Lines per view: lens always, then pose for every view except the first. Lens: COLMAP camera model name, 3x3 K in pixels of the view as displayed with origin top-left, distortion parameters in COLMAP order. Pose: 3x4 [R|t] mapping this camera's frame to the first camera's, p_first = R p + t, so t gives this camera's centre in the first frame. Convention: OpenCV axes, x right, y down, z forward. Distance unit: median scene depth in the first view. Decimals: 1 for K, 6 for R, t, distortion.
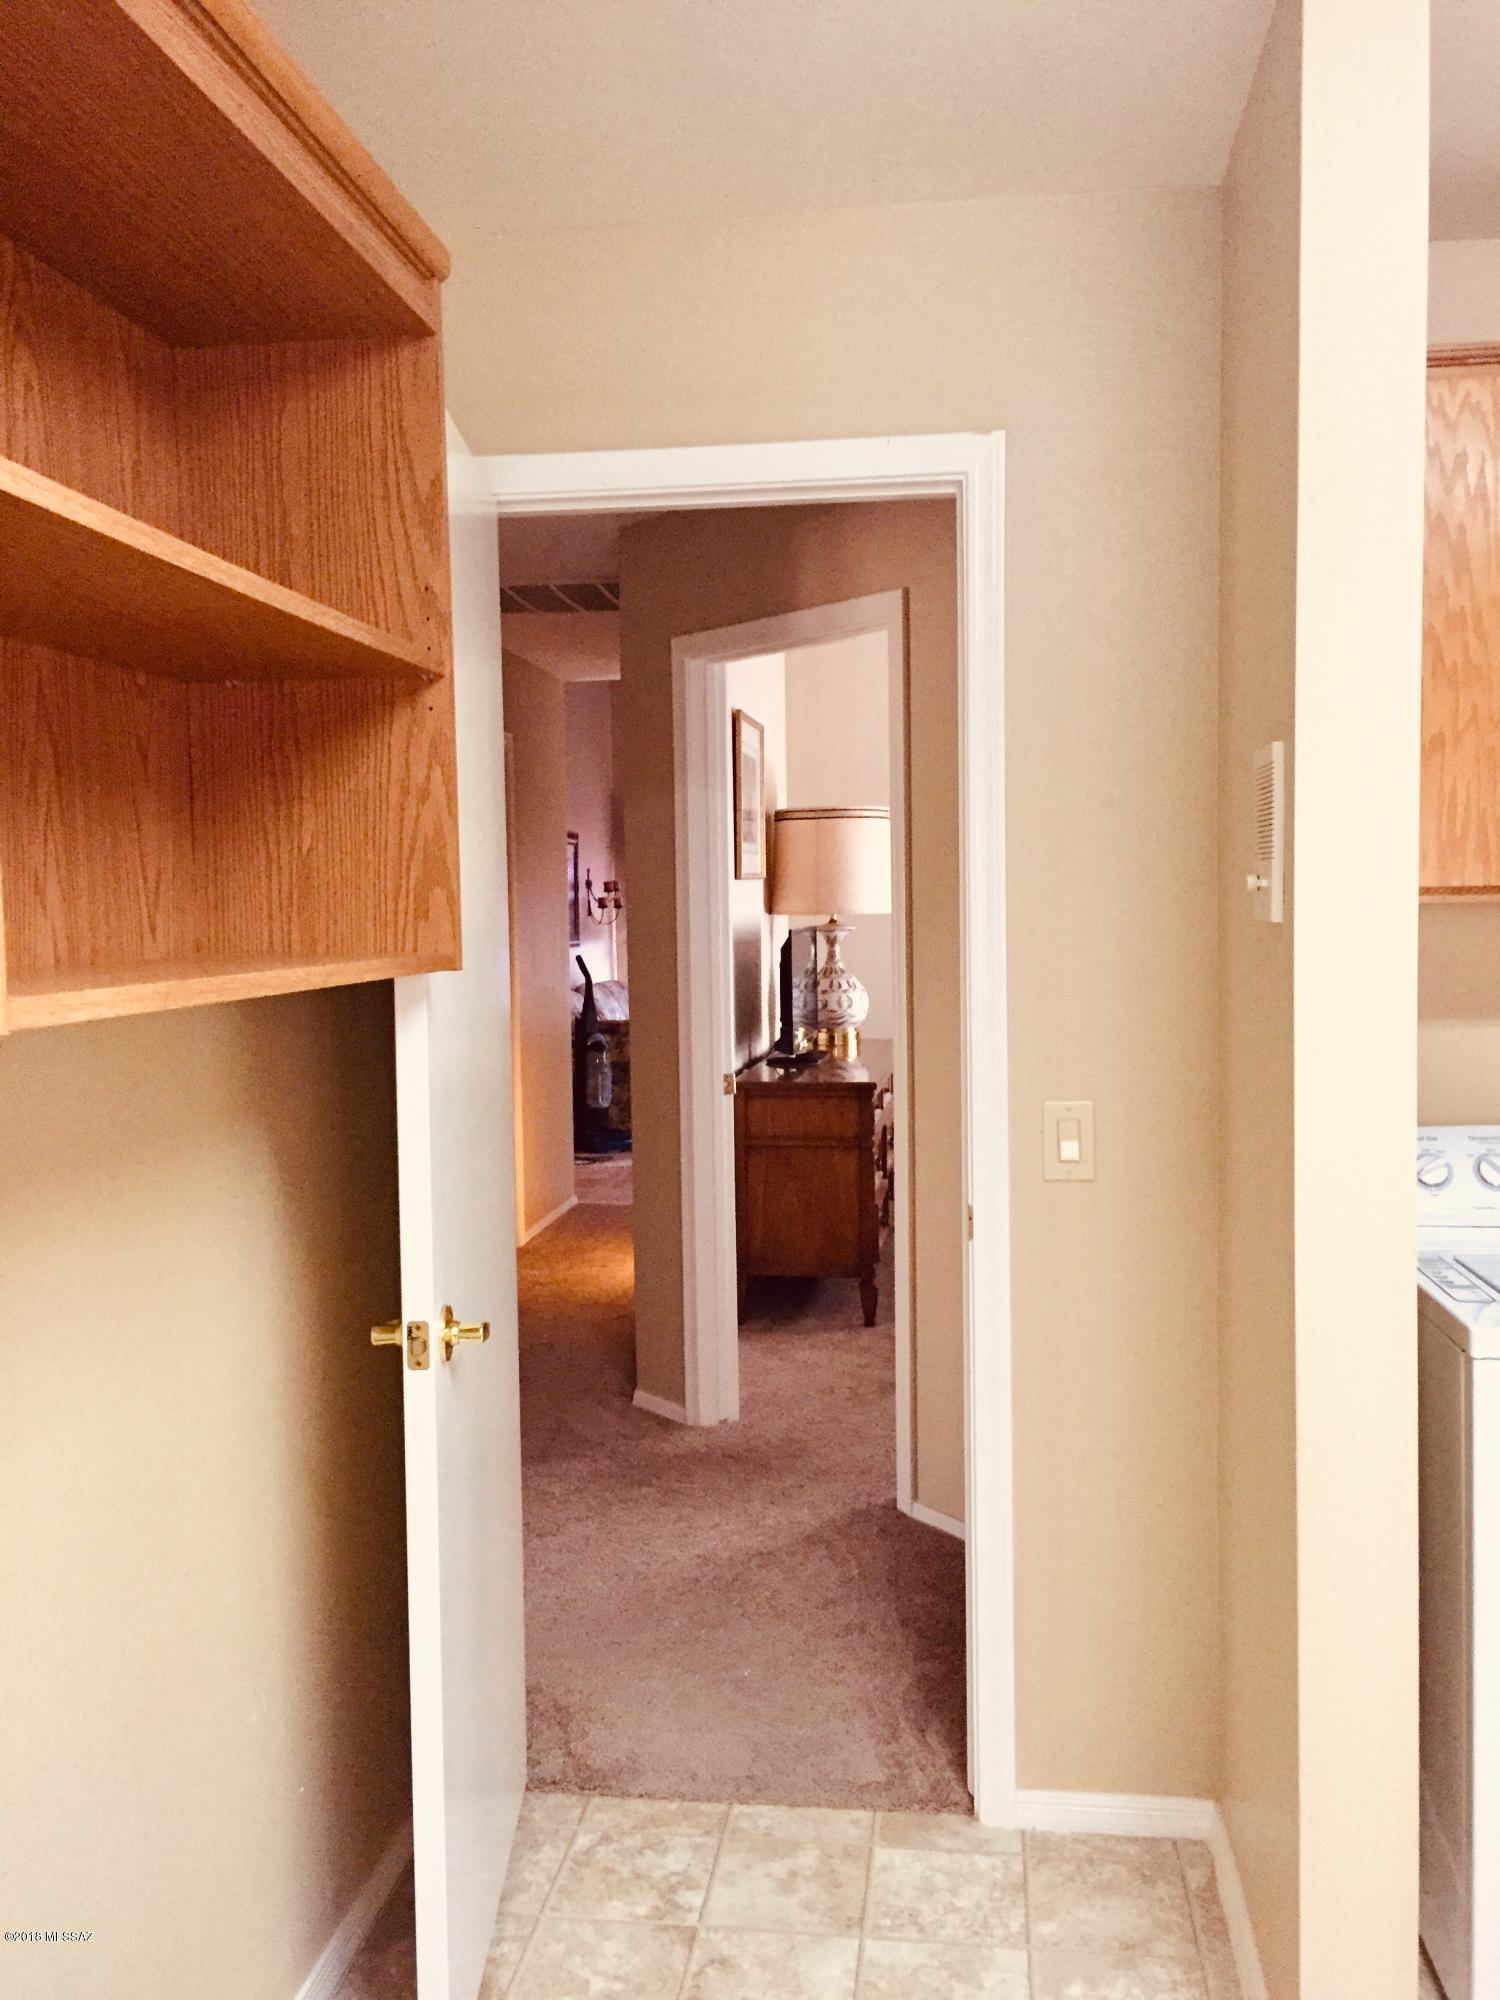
lens RADIAL K [[1705.5, 0, 749.1], [0, 1705.5, 998.7], [0, 0, 1]] dist [0.067257, -0.061693]
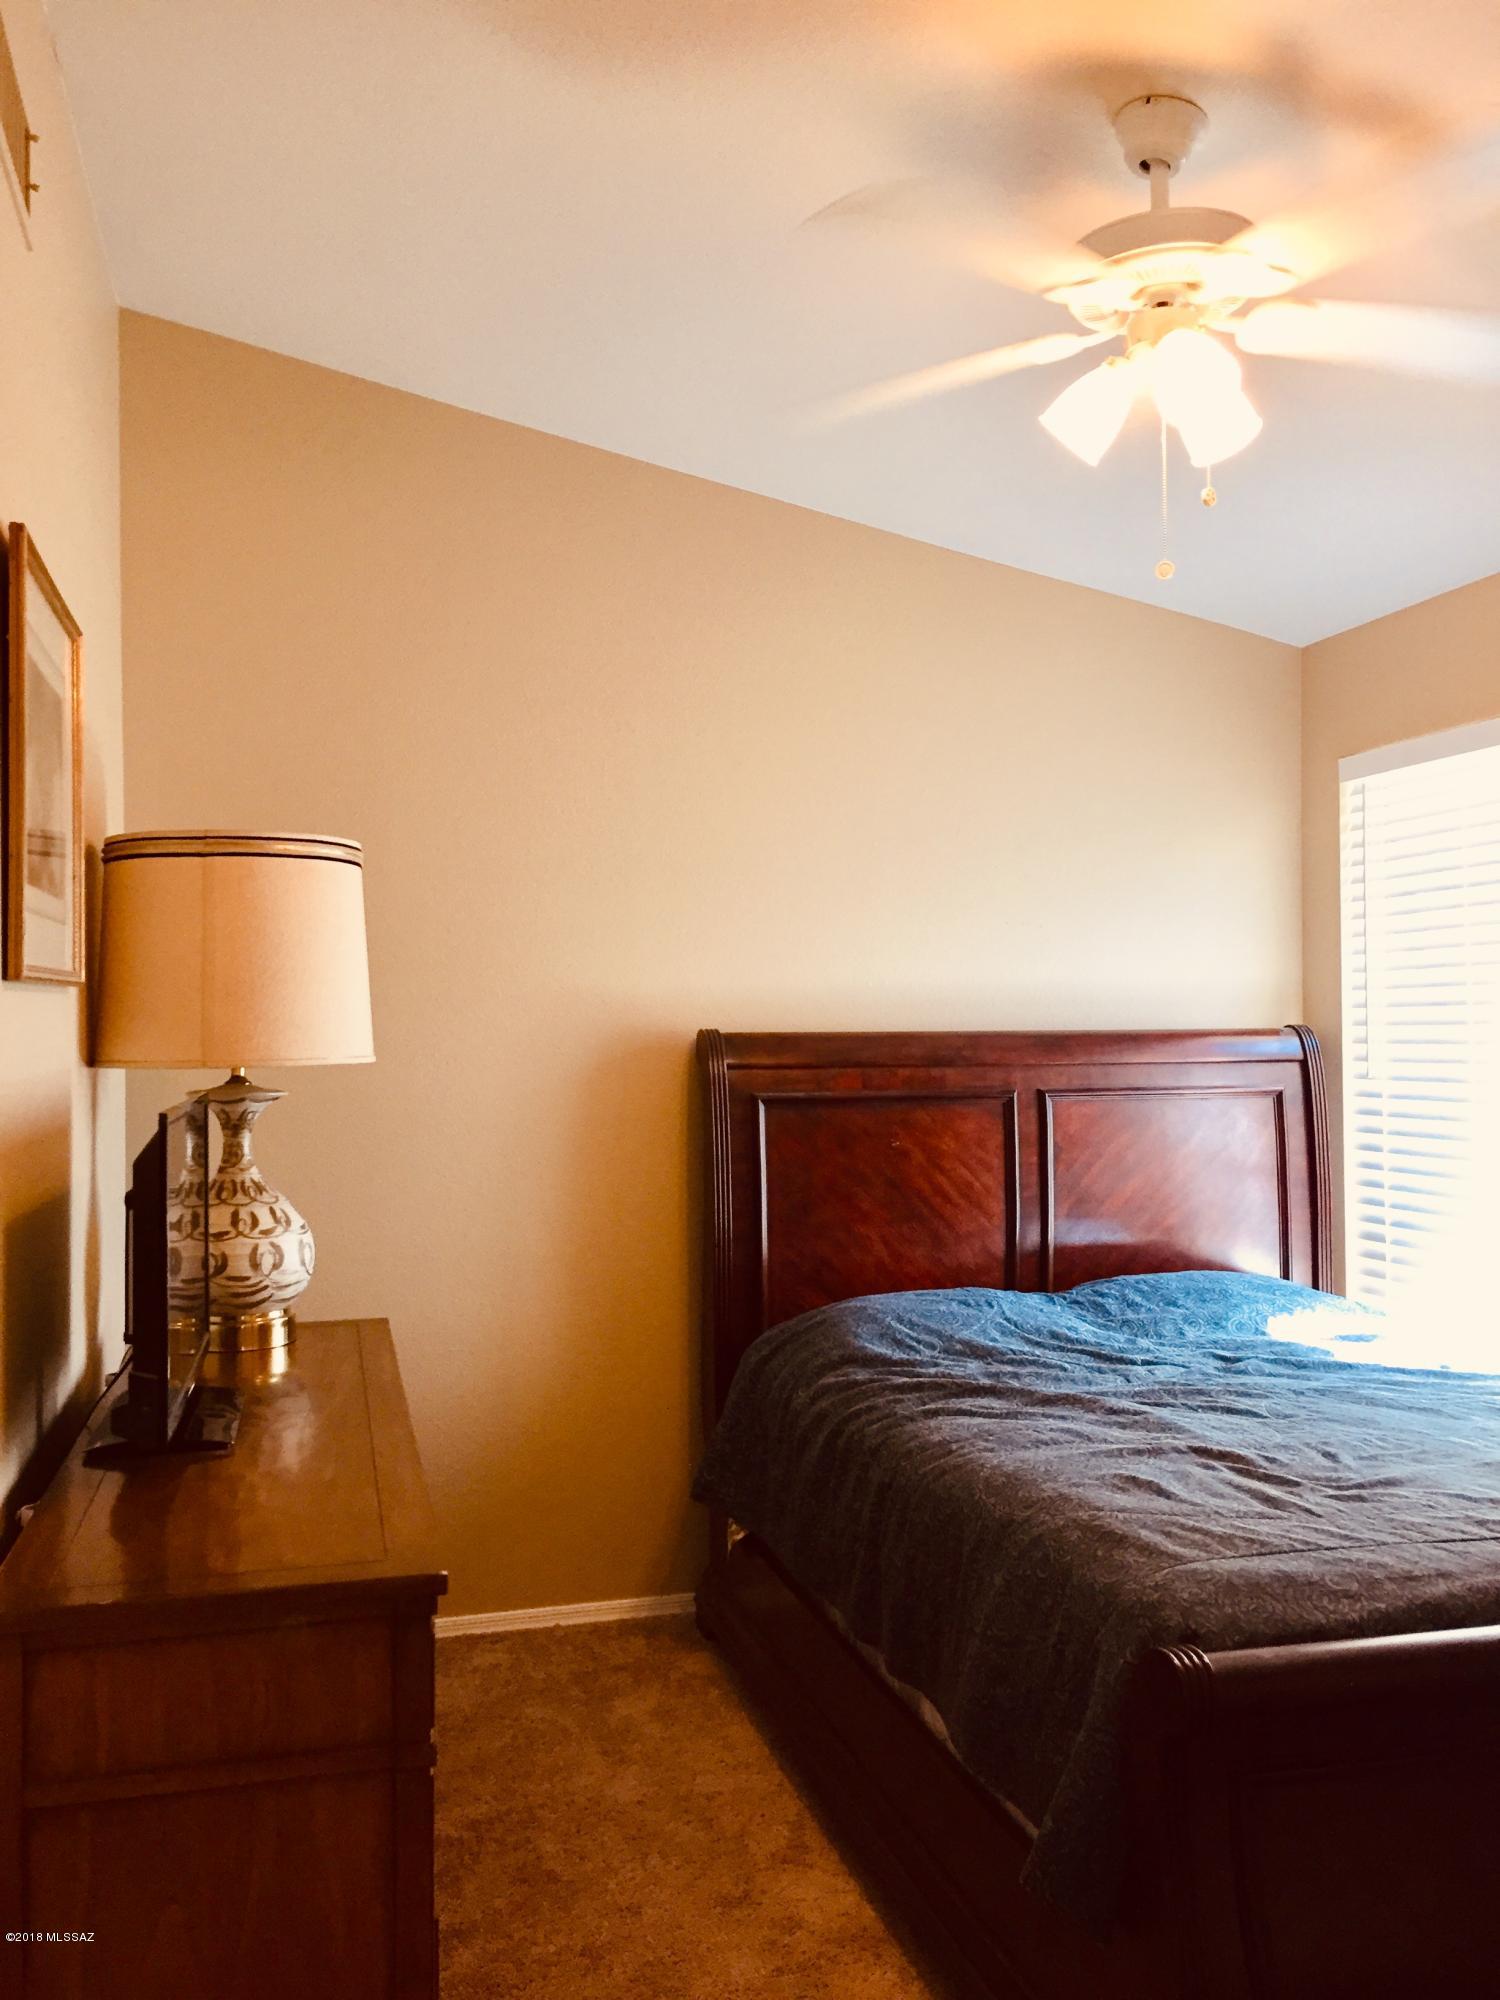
lens RADIAL K [[1705.5, 0, 735.7], [0, 1705.5, 997.4], [0, 0, 1]] dist [0.067257, -0.061693]
pose [[0.927740, 0.007909, 0.373142, 0.000349], [0.025812, 0.996022, -0.085287, -0.024997], [-0.372333, 0.088756, 0.923846, 0.519461]]
